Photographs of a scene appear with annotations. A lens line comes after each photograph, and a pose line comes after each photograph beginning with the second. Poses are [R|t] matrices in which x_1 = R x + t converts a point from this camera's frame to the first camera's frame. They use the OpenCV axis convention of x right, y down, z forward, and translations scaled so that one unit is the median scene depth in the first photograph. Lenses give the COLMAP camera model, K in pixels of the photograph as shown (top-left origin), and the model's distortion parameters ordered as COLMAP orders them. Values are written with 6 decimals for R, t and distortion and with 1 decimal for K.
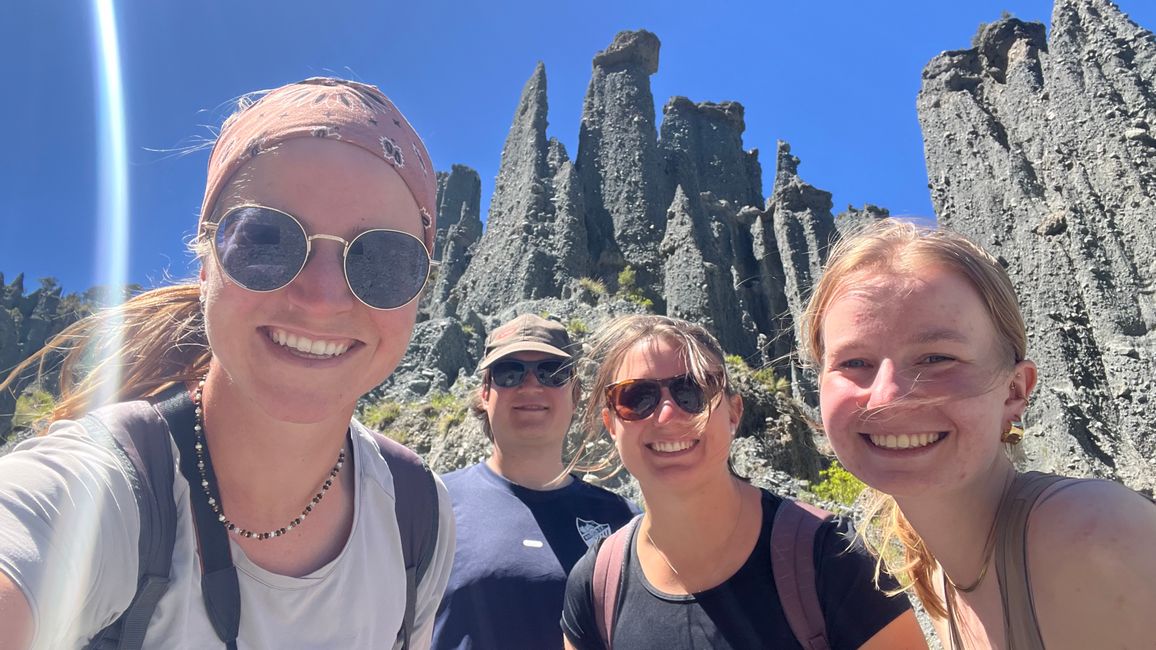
lens RADIAL K [[929.6, 0, 578.0], [0, 929.6, 325.0], [0, 0, 1]] dist [0.002408, -0.072753]
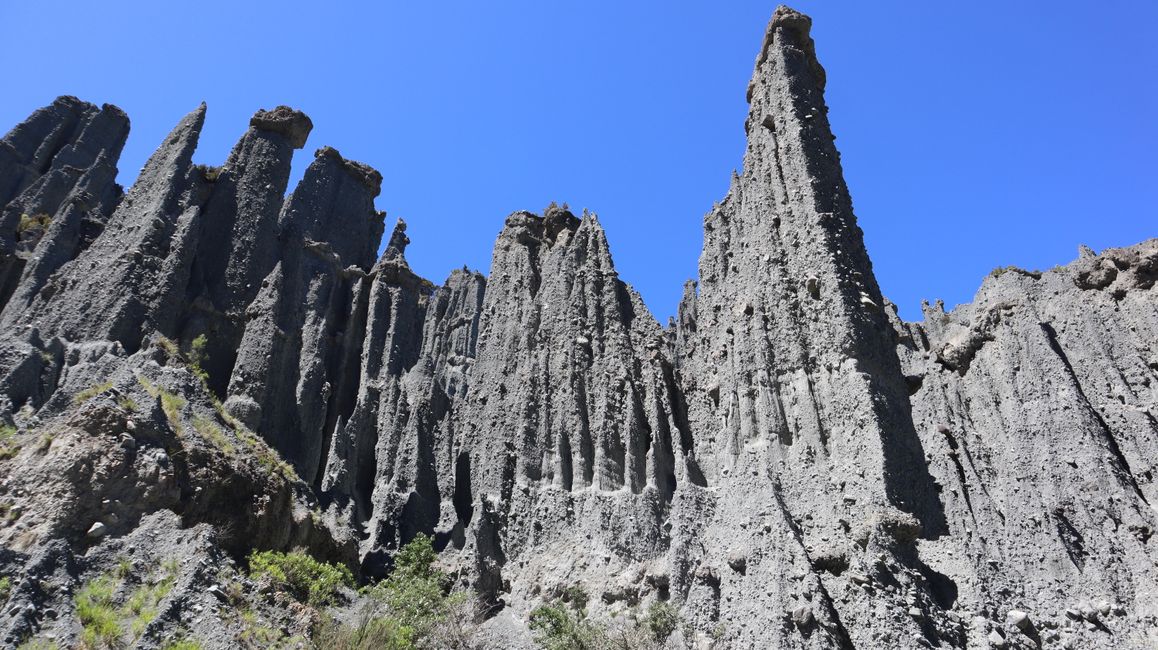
lens RADIAL K [[807.9, 0, 579.0], [0, 807.9, 325.0], [0, 0, 1]] dist [-0.138955, 0.092601]
pose [[0.852329, 0.279531, 0.442037, 0.009743], [-0.251353, 0.960113, -0.122493, -0.055569], [-0.458646, -0.006703, 0.888594, -0.129968]]
